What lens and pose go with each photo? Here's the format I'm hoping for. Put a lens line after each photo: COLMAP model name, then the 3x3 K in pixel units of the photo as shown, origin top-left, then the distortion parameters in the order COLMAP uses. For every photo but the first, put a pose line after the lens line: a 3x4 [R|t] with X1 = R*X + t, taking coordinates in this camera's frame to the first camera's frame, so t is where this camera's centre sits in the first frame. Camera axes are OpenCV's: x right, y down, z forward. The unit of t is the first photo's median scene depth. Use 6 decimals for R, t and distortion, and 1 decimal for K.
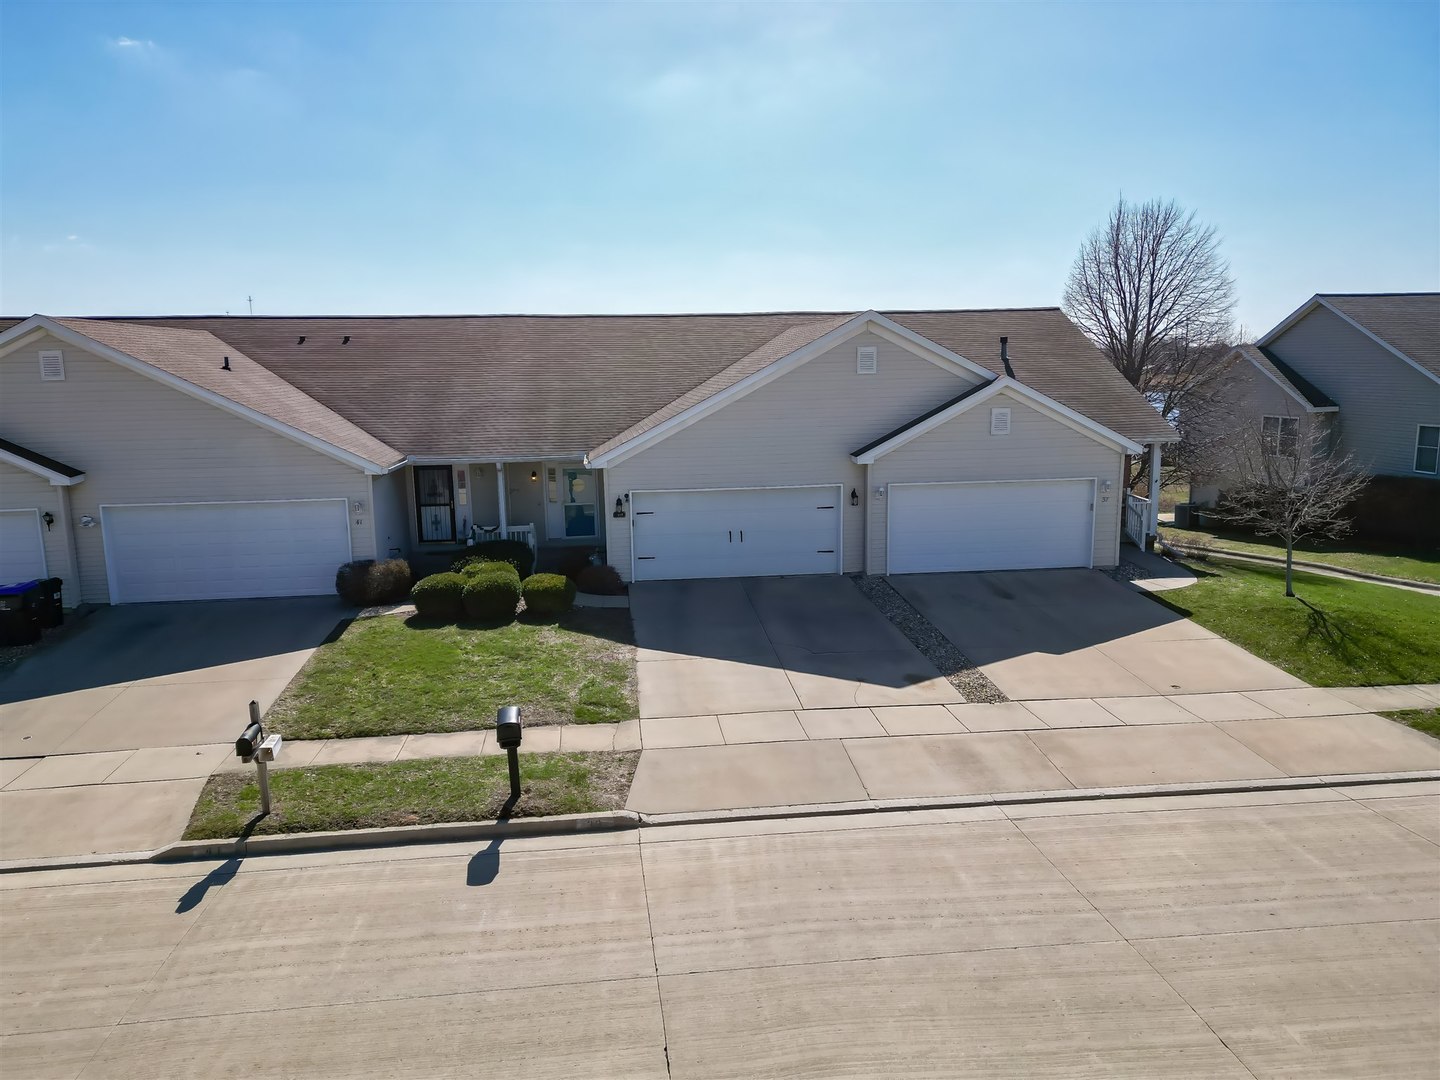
lens RADIAL K [[1010.1, 0, 720.0], [0, 1010.1, 540.0], [0, 0, 1]] dist [0.074879, -0.065046]
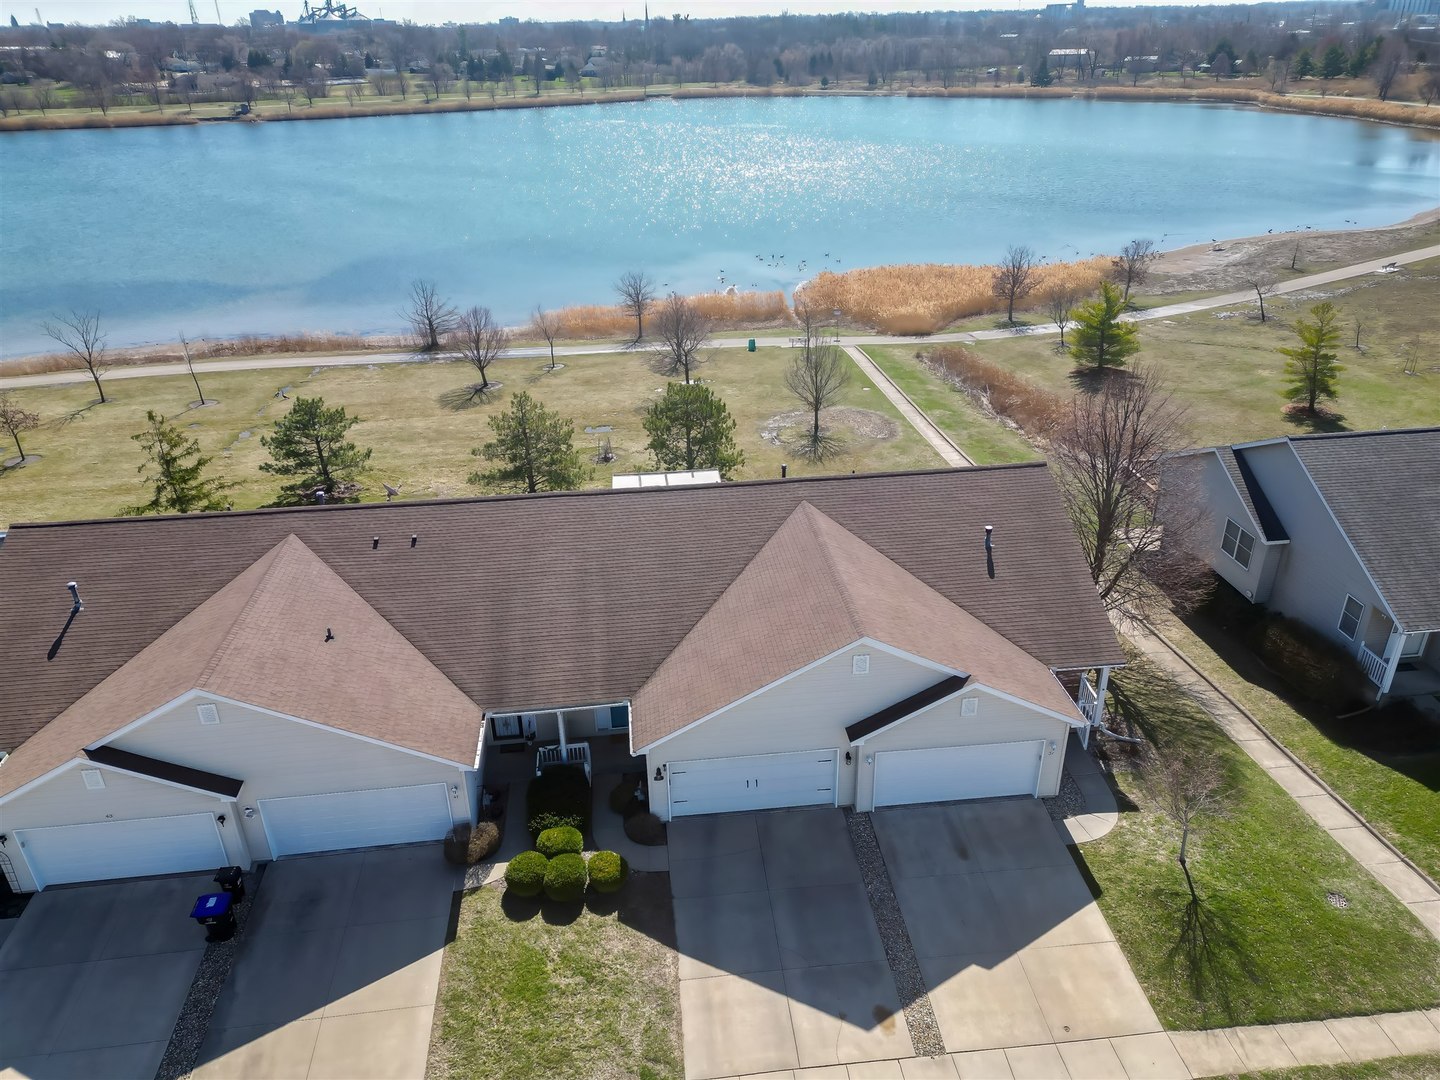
lens RADIAL K [[1010.1, 0, 720.0], [0, 1010.1, 540.0], [0, 0, 1]] dist [0.074879, -0.065046]
pose [[0.999915, 0.000749, -0.013045, -0.009143], [0.003113, 0.955960, 0.293482, -0.788295], [0.012691, -0.293497, 0.955876, -0.133352]]
